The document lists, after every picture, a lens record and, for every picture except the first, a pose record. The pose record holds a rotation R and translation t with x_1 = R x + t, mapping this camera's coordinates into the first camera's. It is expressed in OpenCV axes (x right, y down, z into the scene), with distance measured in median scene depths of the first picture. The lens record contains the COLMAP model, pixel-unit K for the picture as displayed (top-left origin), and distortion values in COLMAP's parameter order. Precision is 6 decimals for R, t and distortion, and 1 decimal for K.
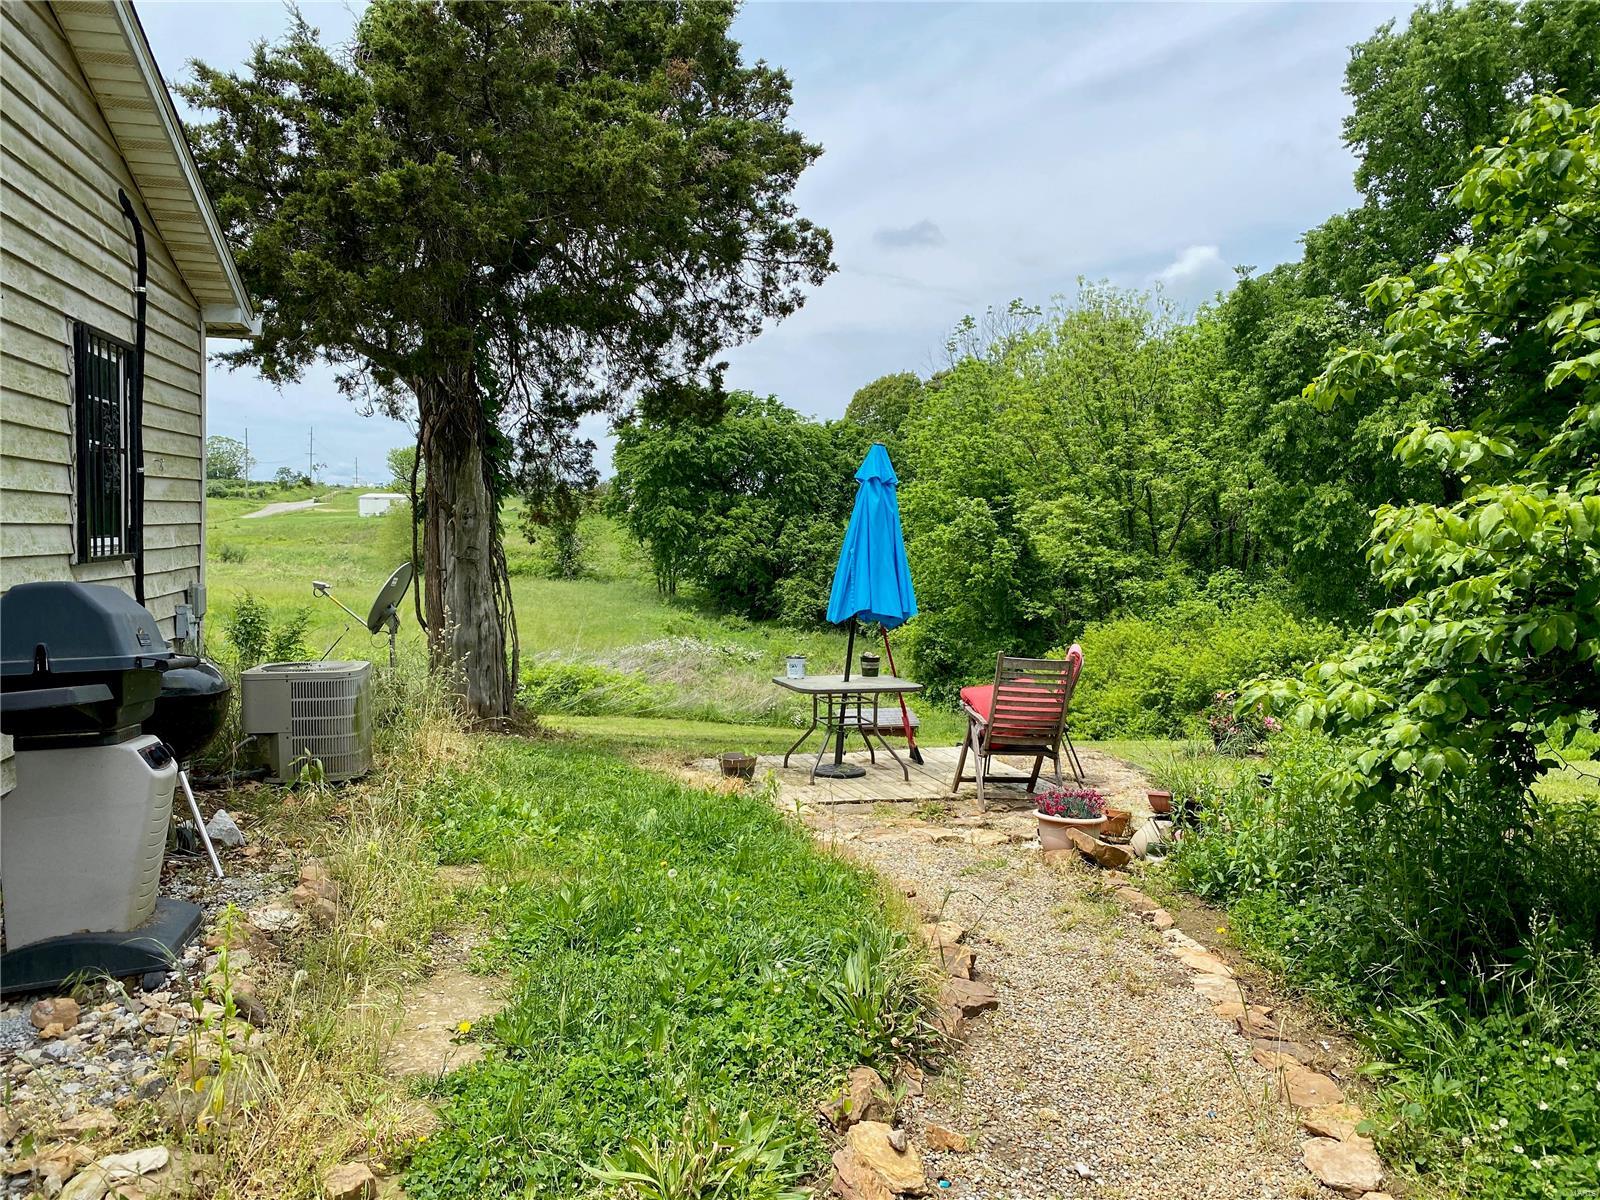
lens RADIAL K [[1229.2, 0, 799.8], [0, 1229.2, 595.4], [0, 0, 1]] dist [0.046003, -0.052689]
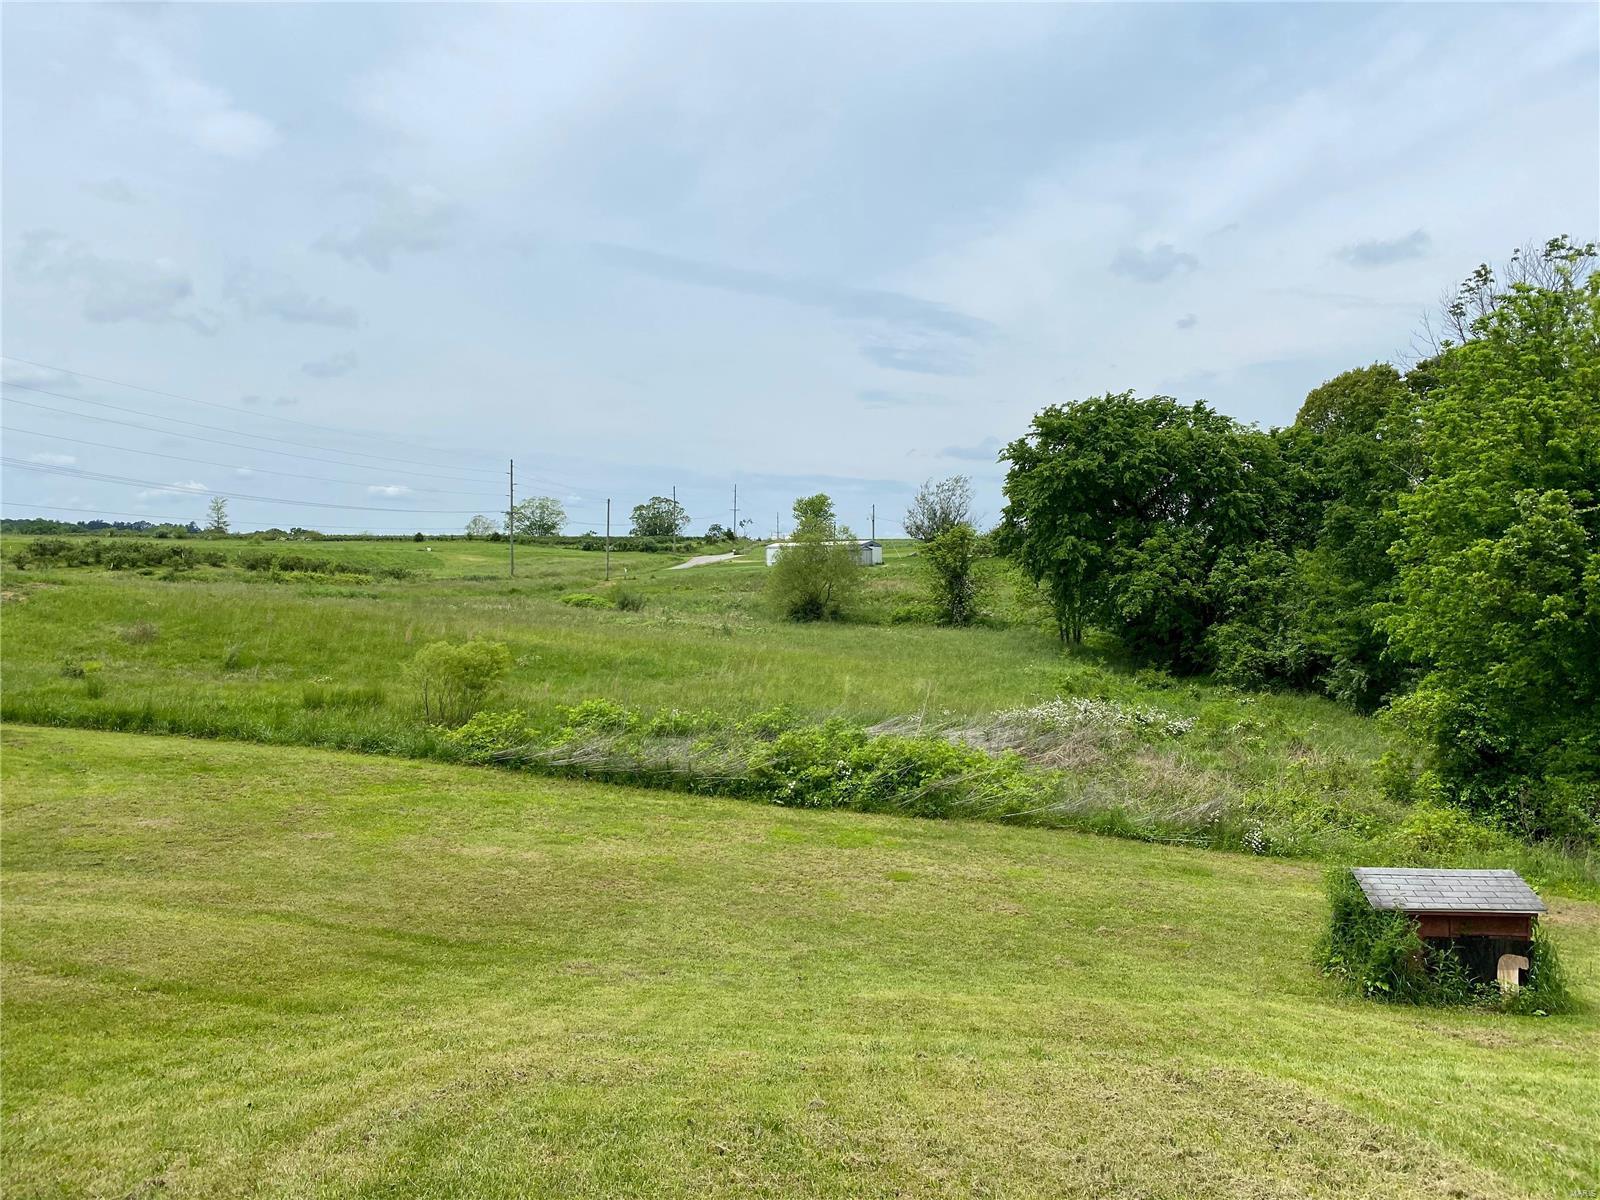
lens RADIAL K [[1229.2, 0, 796.9], [0, 1229.2, 618.6], [0, 0, 1]] dist [0.046003, -0.052689]
pose [[0.944529, -0.005656, -0.328379, -0.012633], [-0.001165, 0.999788, -0.020570, -0.000471], [0.328426, 0.019812, 0.944322, 0.259588]]
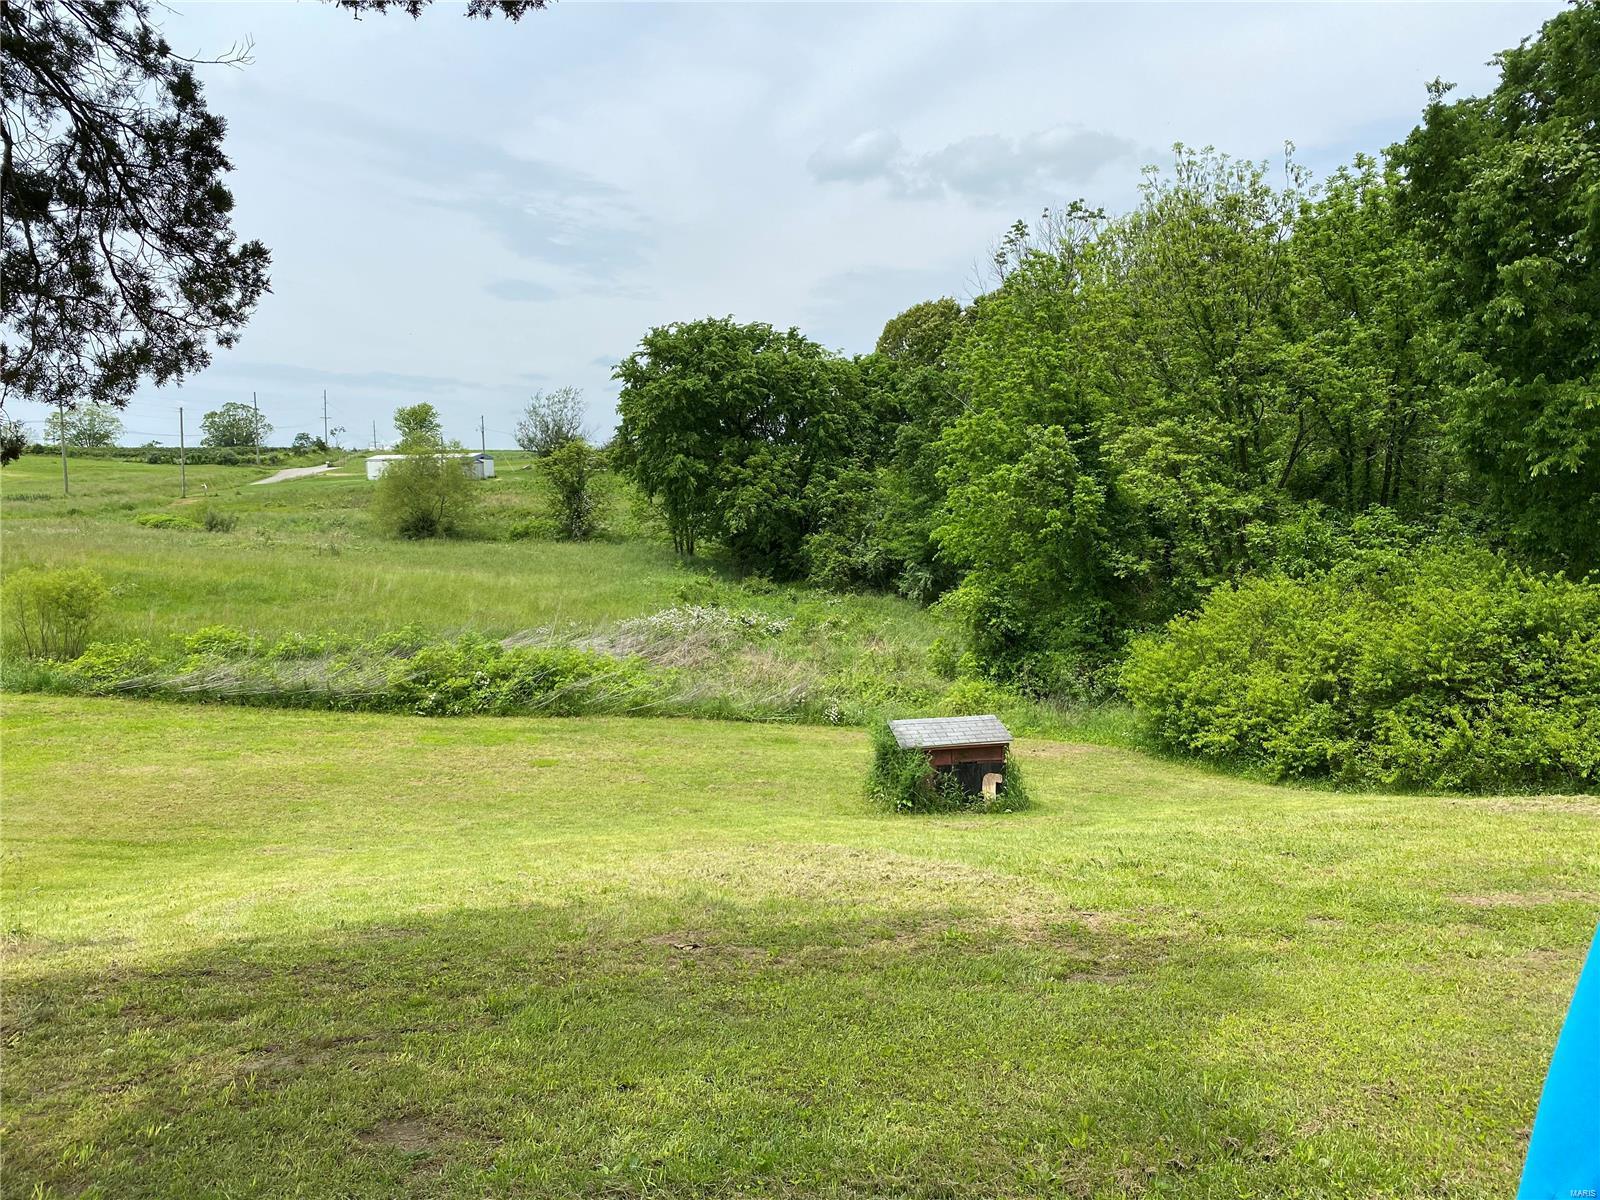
lens RADIAL K [[1229.2, 0, 806.4], [0, 1229.2, 624.3], [0, 0, 1]] dist [0.046003, -0.052689]
pose [[0.999497, -0.024799, -0.019749, -0.001957], [0.025938, 0.997879, 0.059700, -0.003012], [0.018226, -0.060182, 0.998021, 0.184078]]
